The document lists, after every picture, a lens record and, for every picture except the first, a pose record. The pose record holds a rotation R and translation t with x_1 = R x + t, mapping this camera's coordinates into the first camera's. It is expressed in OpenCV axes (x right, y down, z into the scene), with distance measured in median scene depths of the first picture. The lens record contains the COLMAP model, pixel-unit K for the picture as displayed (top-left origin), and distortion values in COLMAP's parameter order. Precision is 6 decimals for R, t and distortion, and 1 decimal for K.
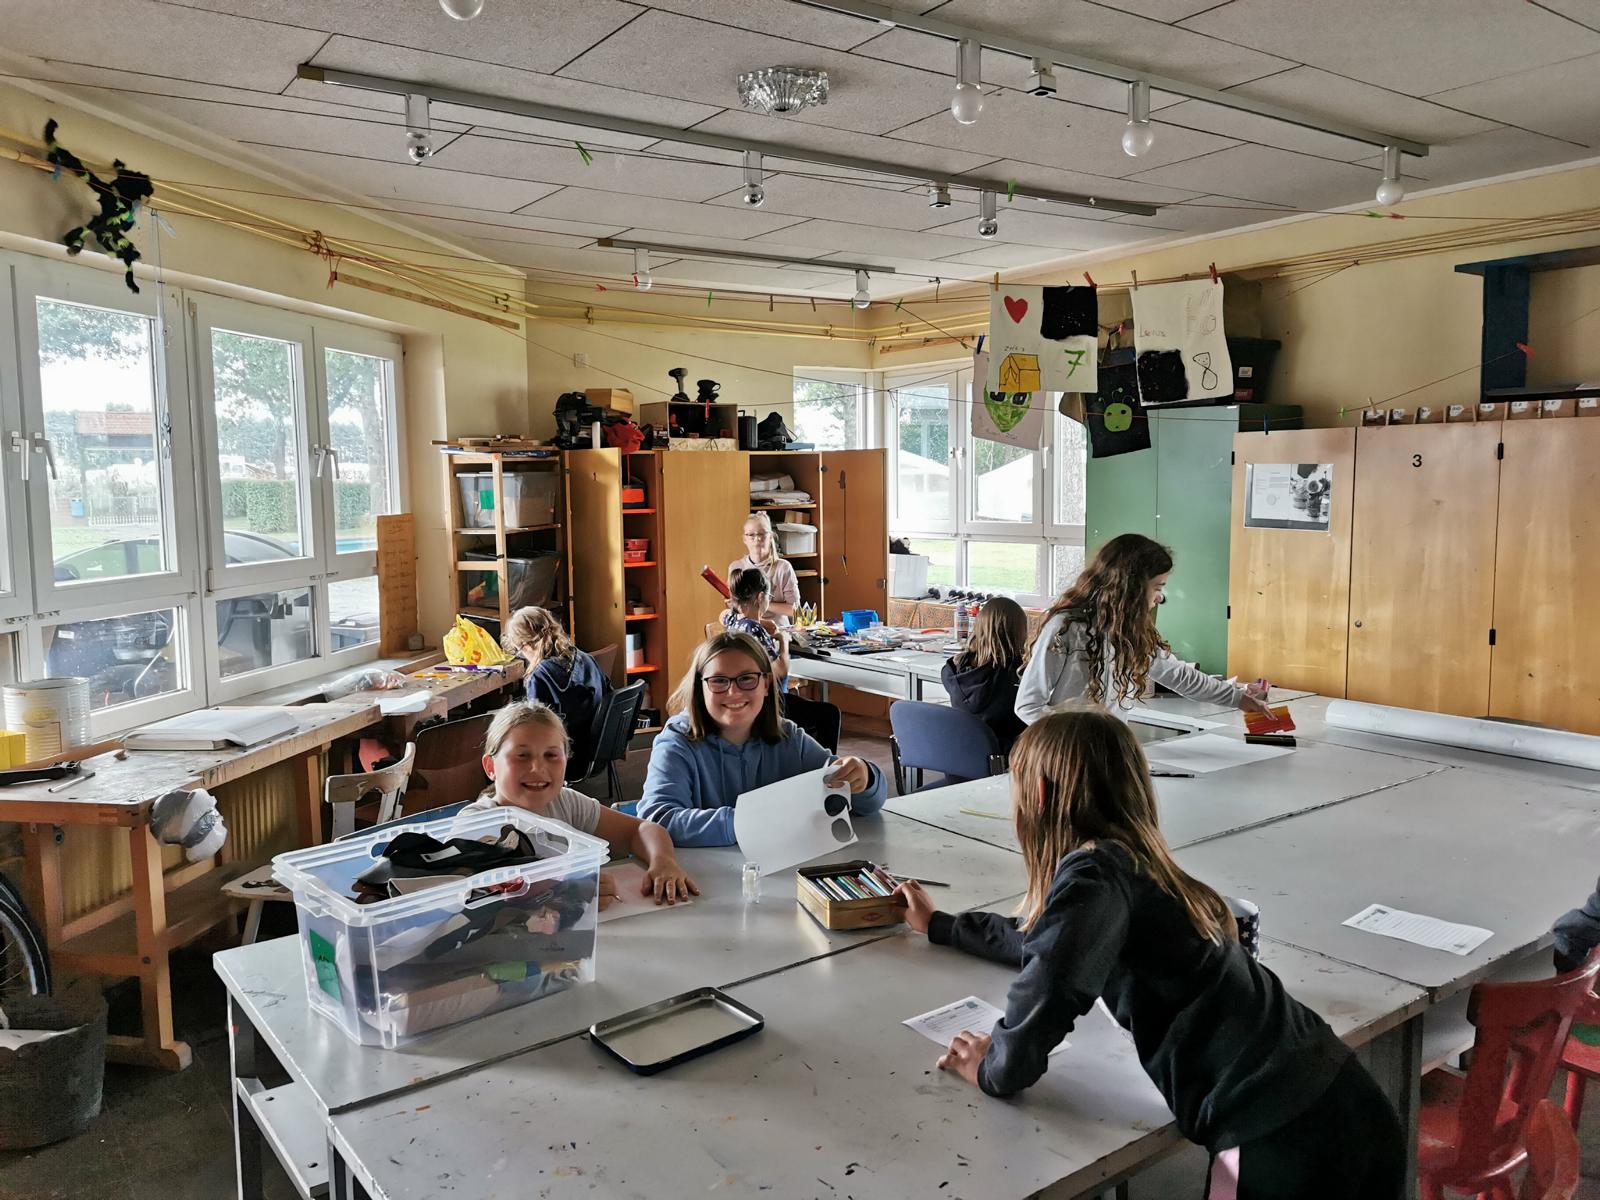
lens RADIAL K [[1234.0, 0, 804.3], [0, 1234.0, 602.0], [0, 0, 1]] dist [0.042604, -0.046053]
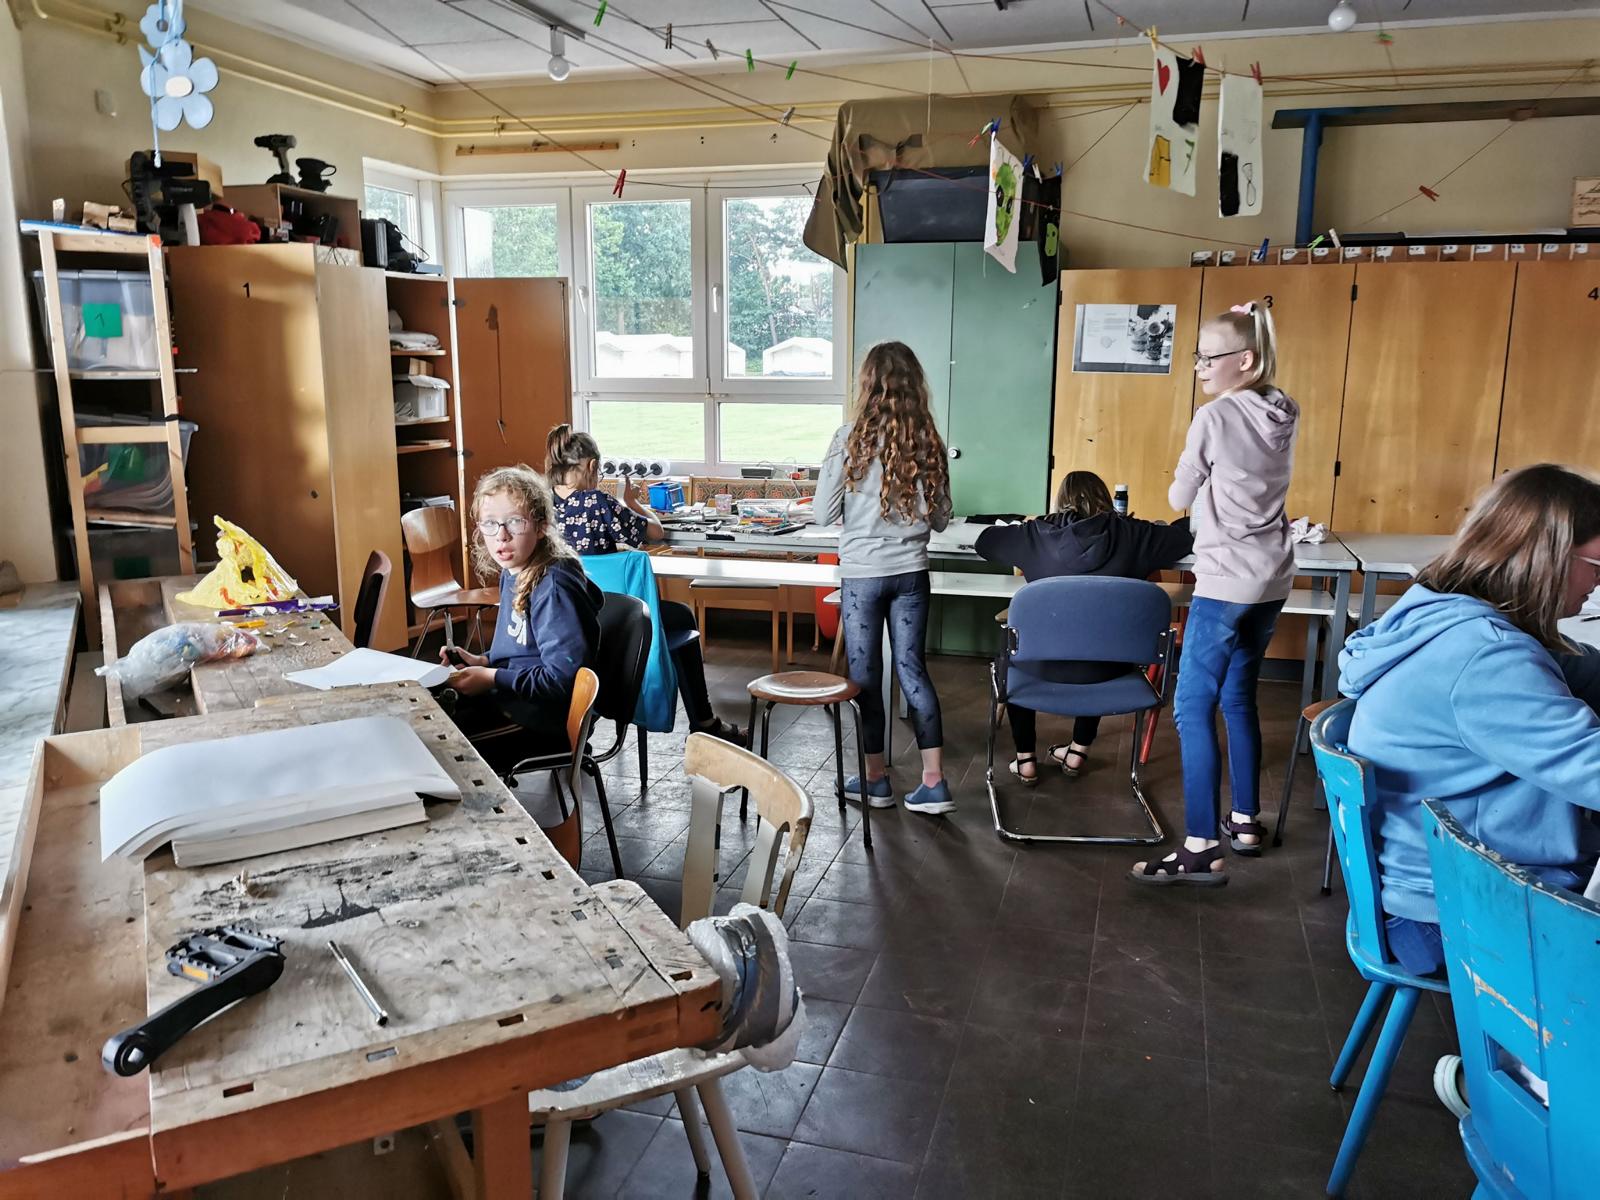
lens RADIAL K [[1234.0, 0, 793.4], [0, 1234.0, 604.9], [0, 0, 1]] dist [0.042604, -0.046053]
pose [[0.778602, -0.109622, 0.617869, -0.423982], [0.050057, 0.992335, 0.112981, -0.000732], [-0.625519, -0.057038, 0.778121, 0.382684]]
